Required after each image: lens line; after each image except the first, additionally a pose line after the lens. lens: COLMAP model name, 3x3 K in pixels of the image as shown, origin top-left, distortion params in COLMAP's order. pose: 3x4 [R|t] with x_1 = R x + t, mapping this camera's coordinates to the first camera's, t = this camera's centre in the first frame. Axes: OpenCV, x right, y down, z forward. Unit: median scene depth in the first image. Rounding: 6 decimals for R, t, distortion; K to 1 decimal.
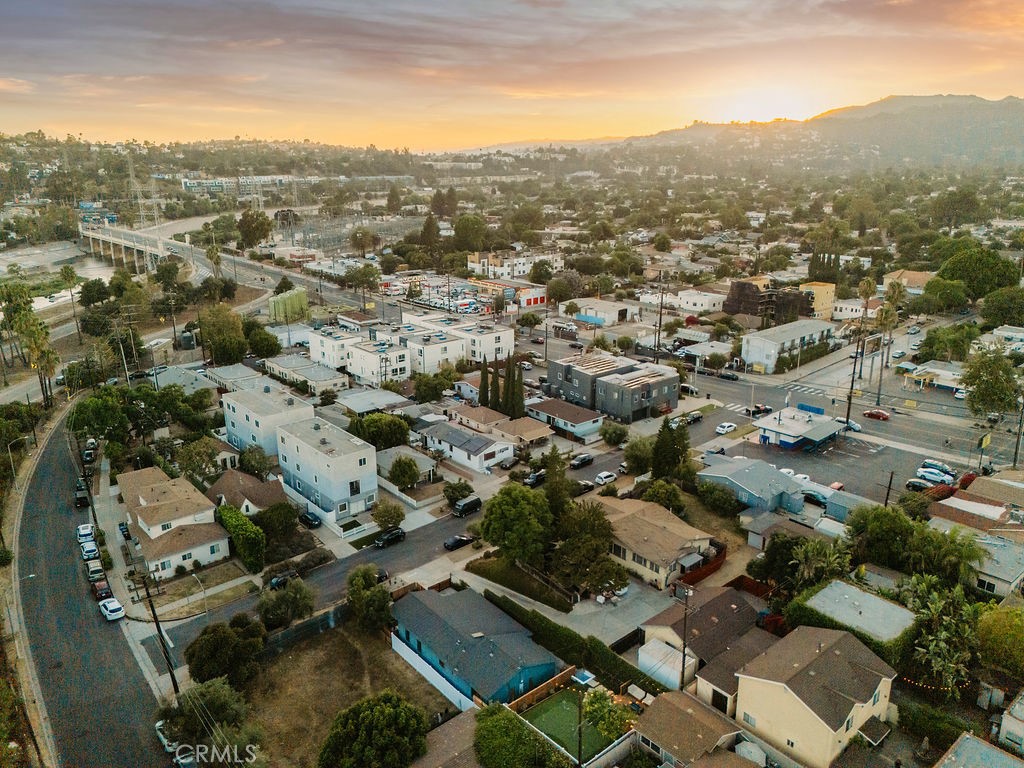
lens RADIAL K [[737.4, 0, 512.0], [0, 737.4, 384.0], [0, 0, 1]] dist [0.072517, -0.074656]
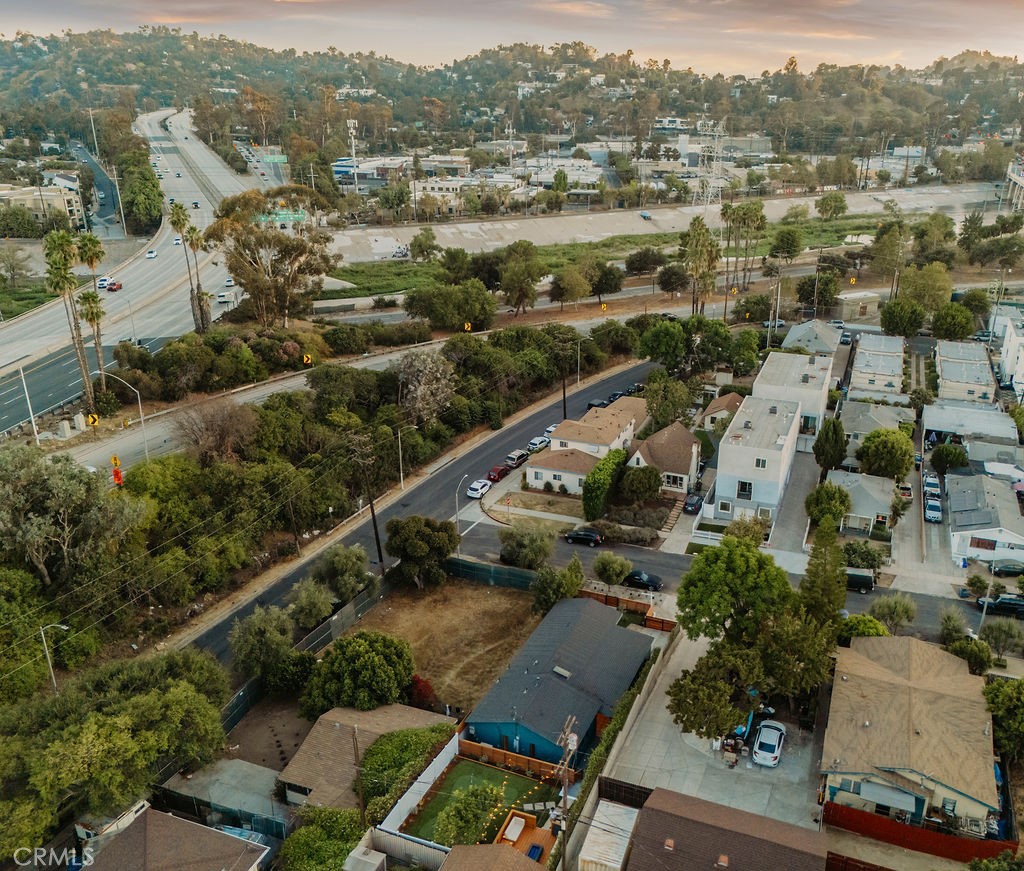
lens RADIAL K [[862.2, 0, 557.8], [0, 862.2, 440.0], [0, 0, 1]] dist [0.077520, -0.082587]
pose [[0.487905, 0.332997, -0.806884, 0.332851], [-0.262076, 0.937611, 0.228476, -0.055063], [0.832626, 0.099991, 0.544735, 0.256920]]
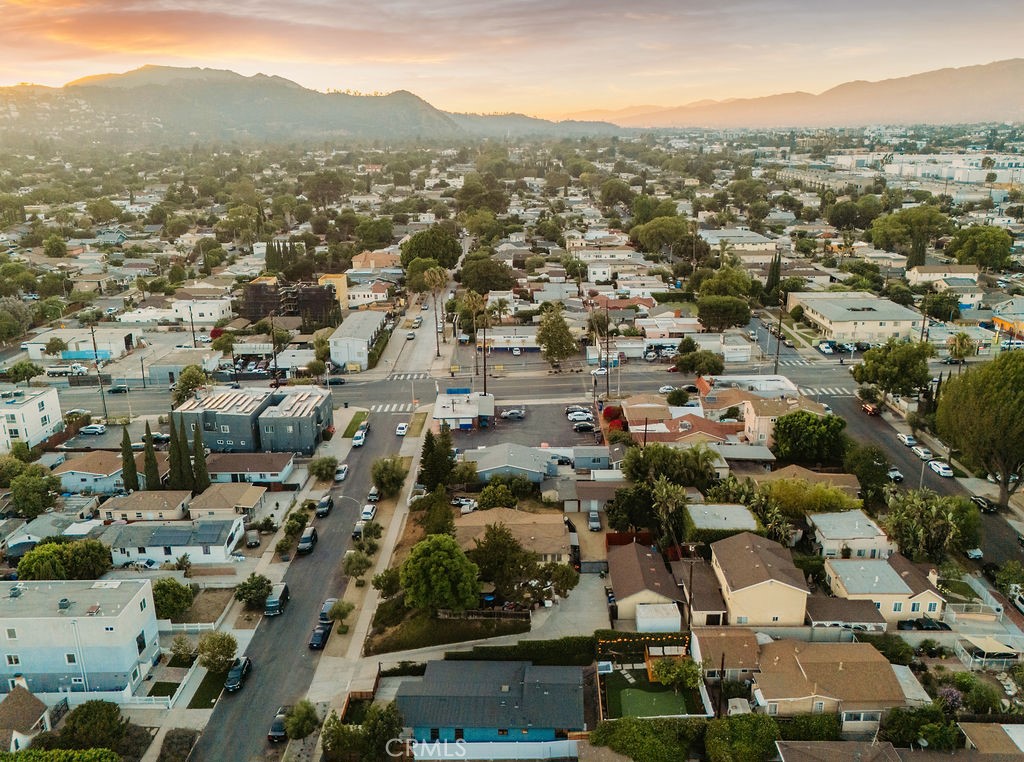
lens RADIAL K [[771.3, 0, 527.1], [0, 771.3, 380.8], [0, 0, 1]] dist [0.053850, -0.051492]
pose [[0.648270, -0.235610, 0.724040, -0.368872], [0.222510, 0.968031, 0.115783, -0.093015], [-0.728173, 0.086048, 0.679971, 0.132694]]
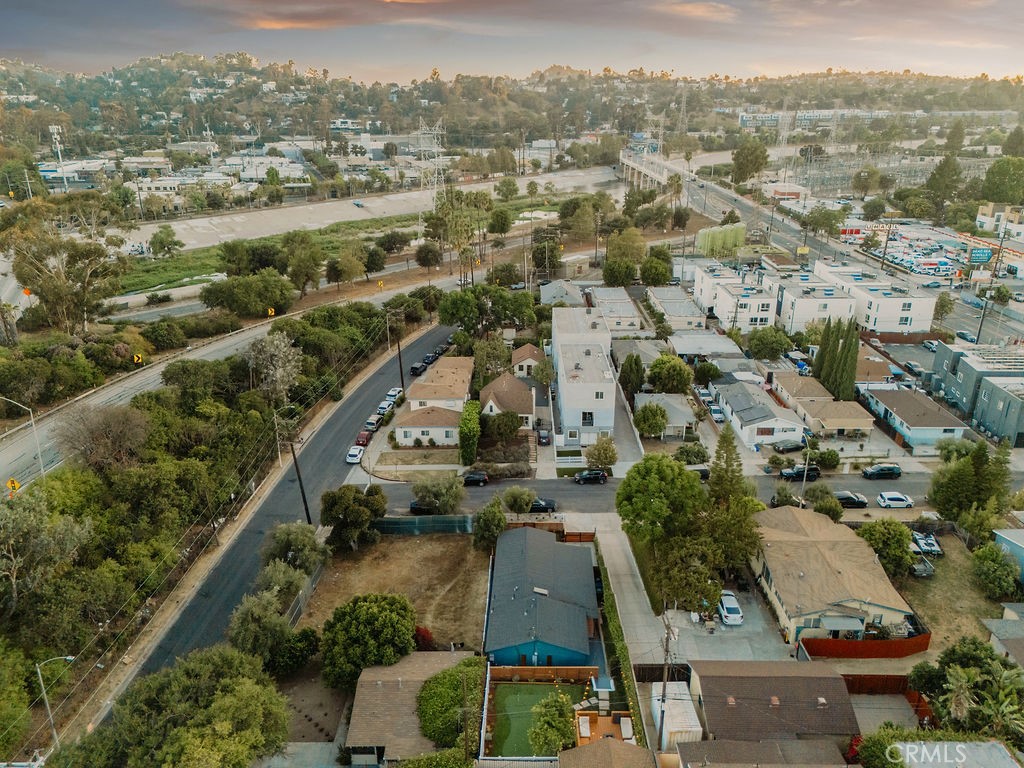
lens RADIAL K [[737.4, 0, 512.0], [0, 737.4, 384.0], [0, 0, 1]] dist [0.072517, -0.074656]
pose [[0.758213, 0.238063, -0.606992, 0.230531], [-0.190381, 0.971224, 0.143105, -0.019411], [0.623593, 0.007056, 0.781717, 0.140827]]
